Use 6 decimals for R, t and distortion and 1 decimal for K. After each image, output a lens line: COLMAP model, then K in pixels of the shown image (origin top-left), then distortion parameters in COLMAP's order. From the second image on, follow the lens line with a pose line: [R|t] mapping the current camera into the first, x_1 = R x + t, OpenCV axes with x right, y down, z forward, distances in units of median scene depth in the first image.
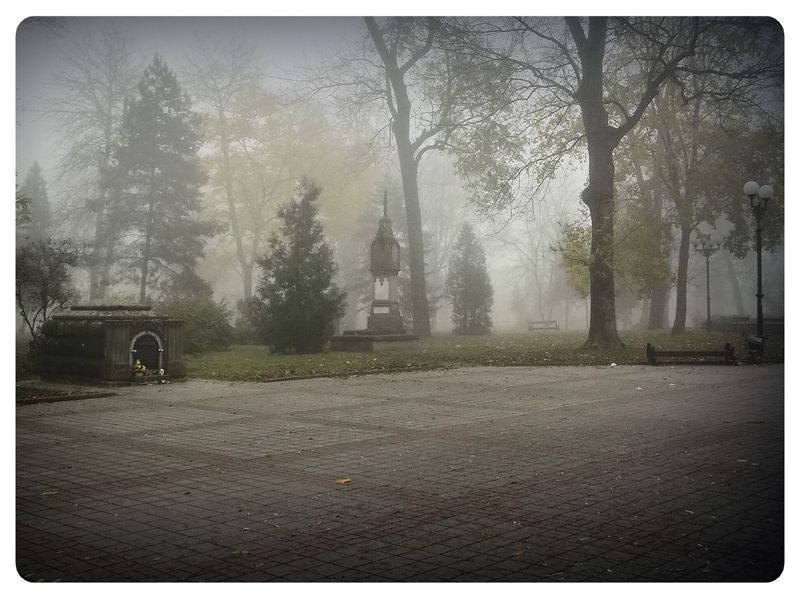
lens RADIAL K [[908.7, 0, 400.0], [0, 908.7, 300.0], [0, 0, 1]] dist [-0.069819, 0.220992]
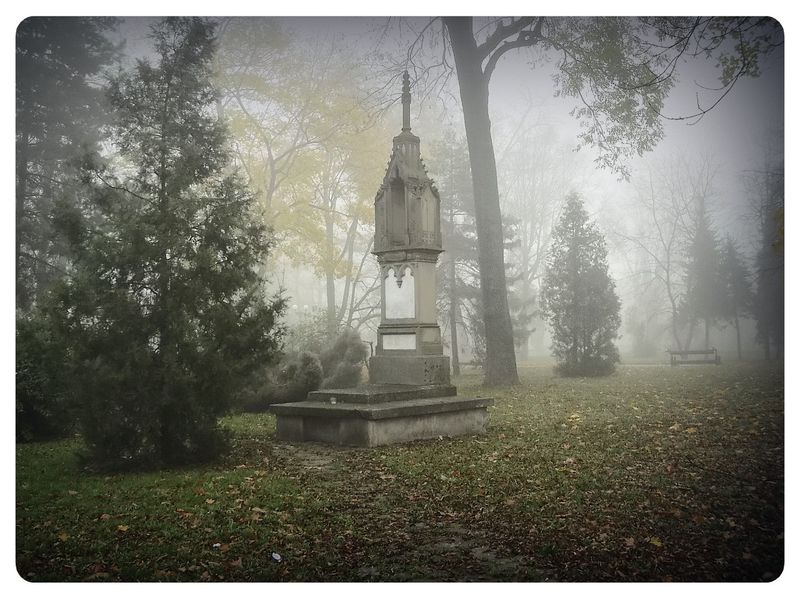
lens RADIAL K [[908.7, 0, 400.0], [0, 908.7, 300.0], [0, 0, 1]] dist [-0.069819, 0.220992]
pose [[0.994860, -0.015567, -0.100054, 0.018600], [0.013044, 0.999581, -0.025824, 0.001599], [0.100414, 0.024386, 0.994647, 0.438518]]
